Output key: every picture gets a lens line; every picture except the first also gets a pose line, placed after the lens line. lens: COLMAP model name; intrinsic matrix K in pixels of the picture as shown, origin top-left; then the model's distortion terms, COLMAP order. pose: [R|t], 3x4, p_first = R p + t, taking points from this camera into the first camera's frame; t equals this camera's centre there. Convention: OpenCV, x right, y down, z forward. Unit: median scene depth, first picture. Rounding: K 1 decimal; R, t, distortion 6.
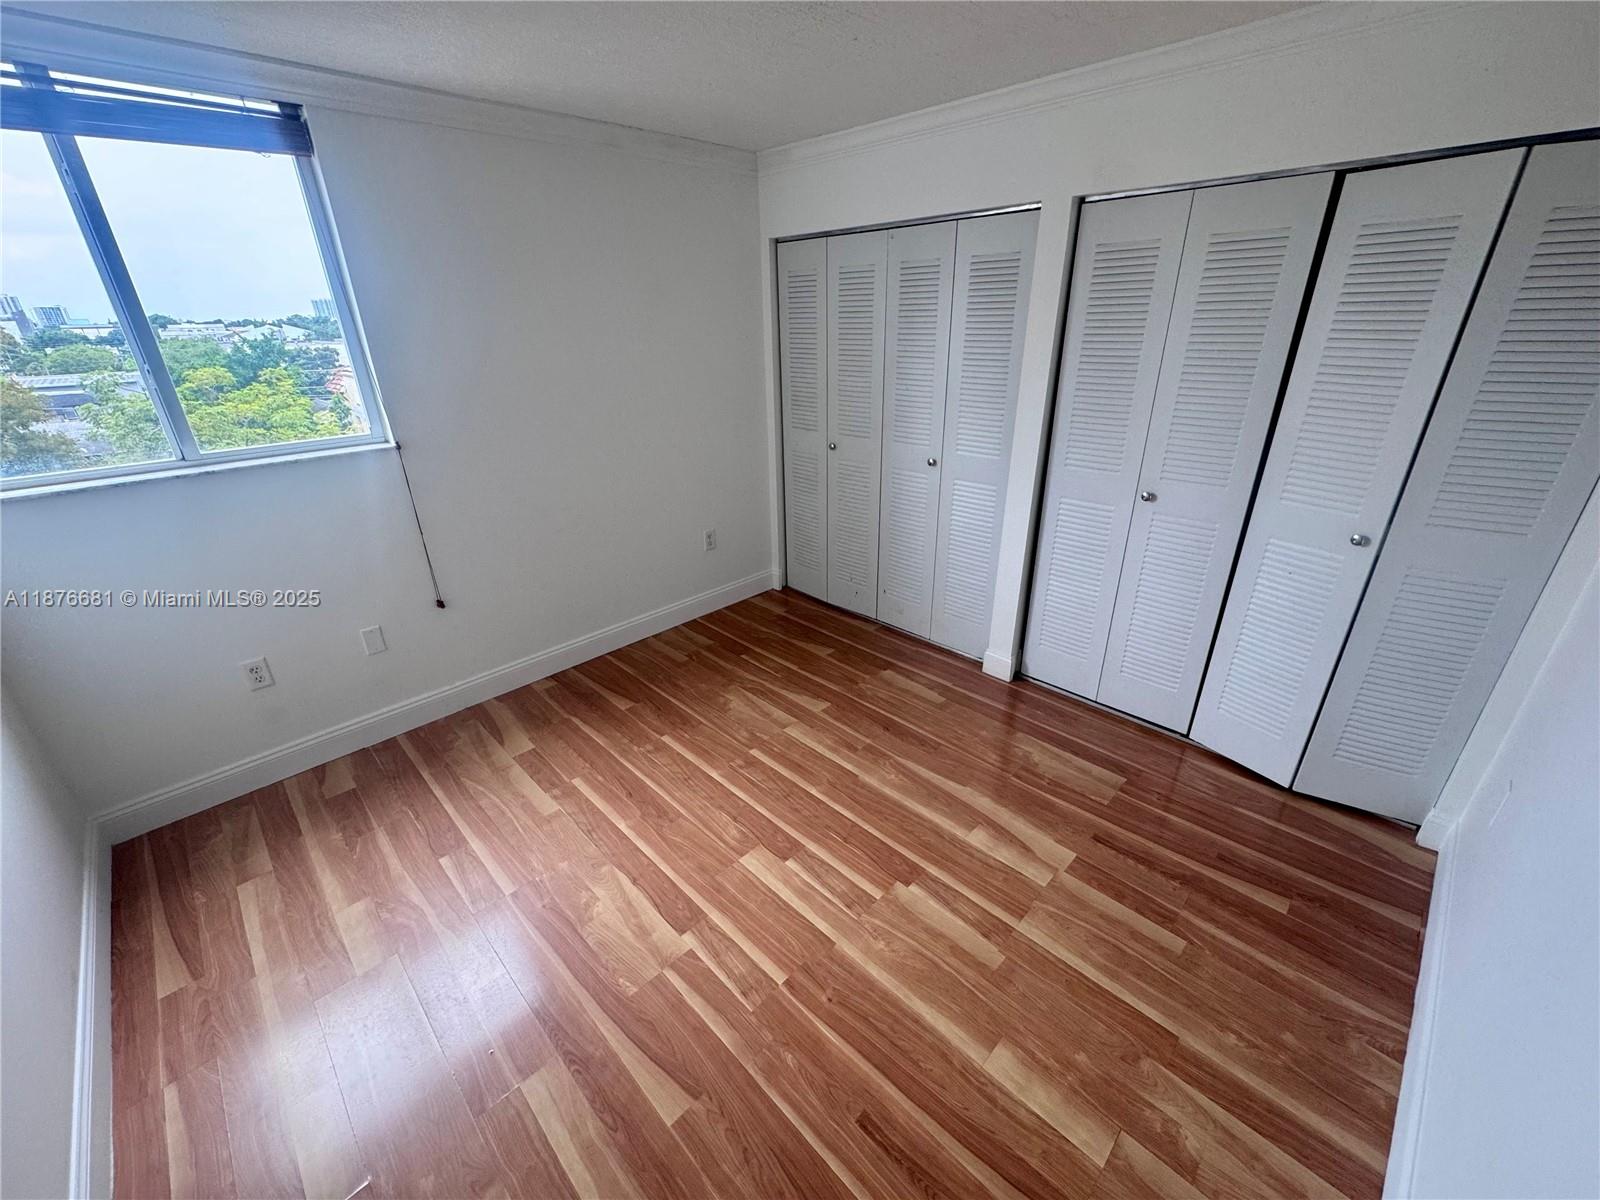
lens RADIAL K [[641.2, 0, 805.1], [0, 641.2, 607.1], [0, 0, 1]] dist [-0.001119, -0.000074]
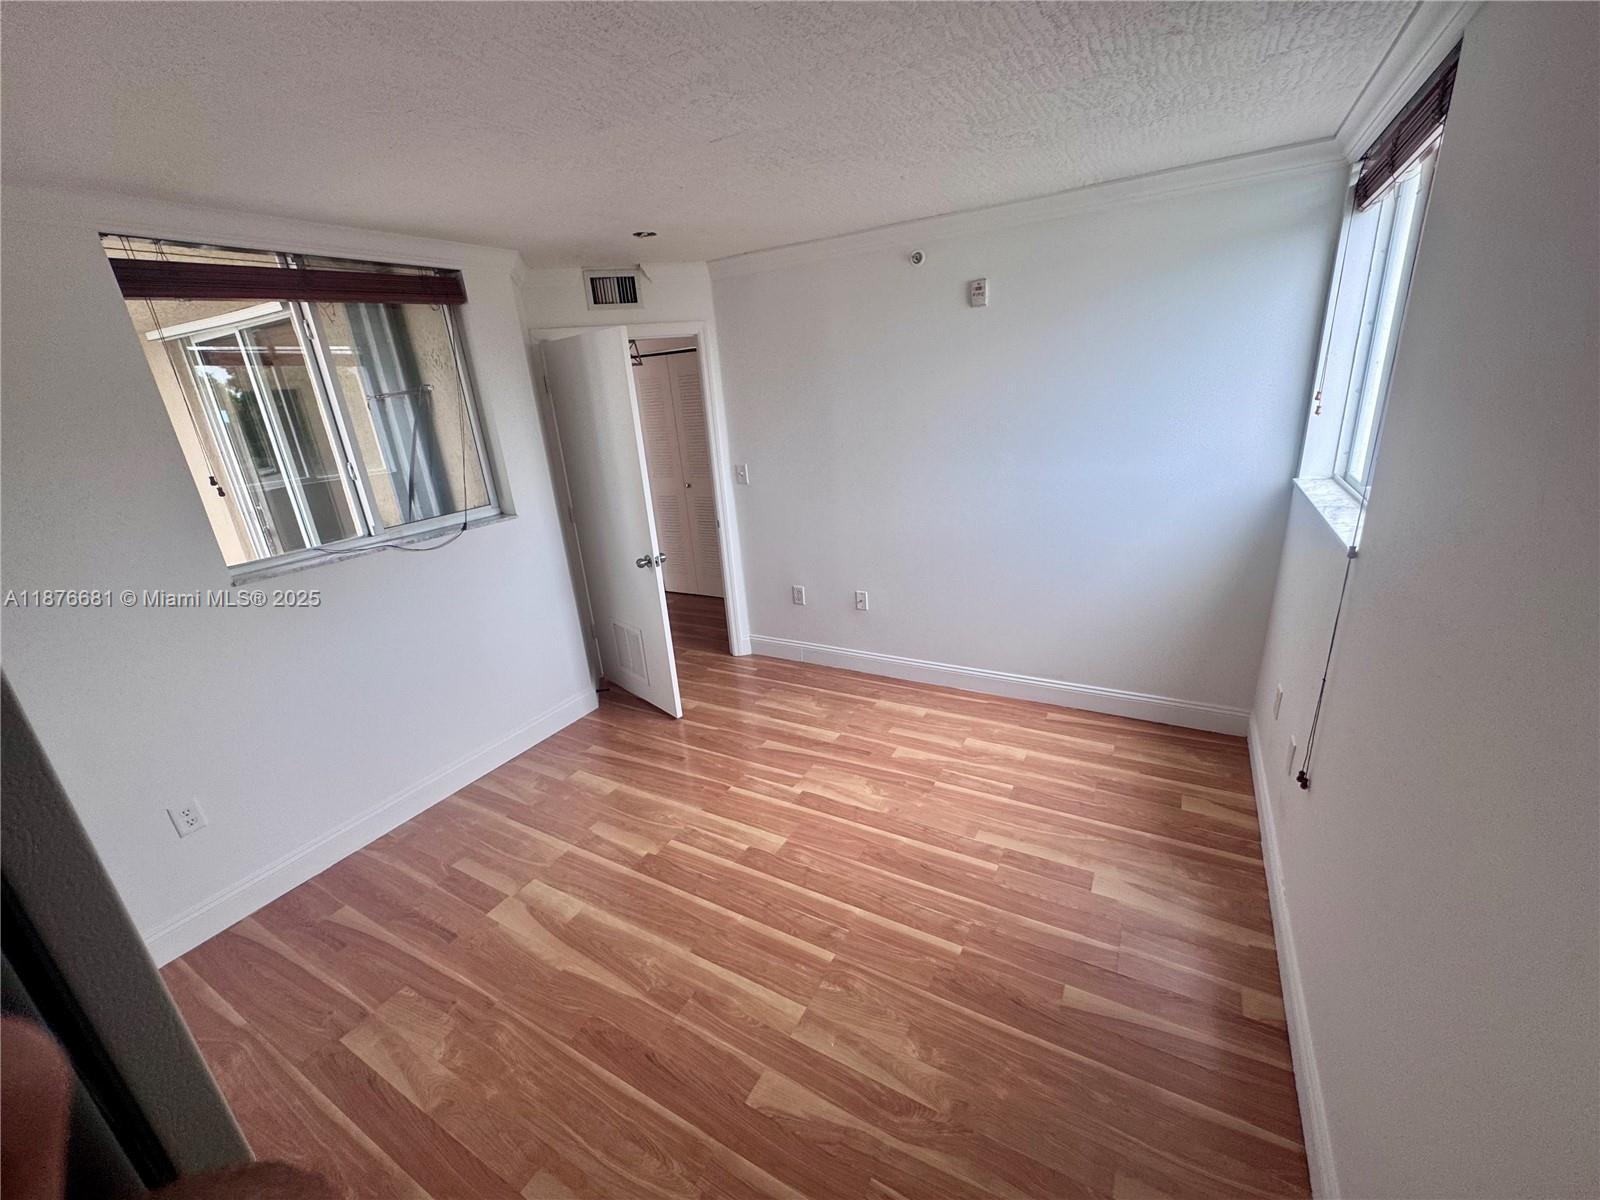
lens RADIAL K [[641.2, 0, 802.9], [0, 641.2, 601.2], [0, 0, 1]] dist [-0.001119, -0.000074]
pose [[-0.960325, 0.171152, -0.220188, 0.054639], [-0.025732, 0.731790, 0.681045, -0.716715], [0.277694, 0.659690, -0.698352, 1.478074]]
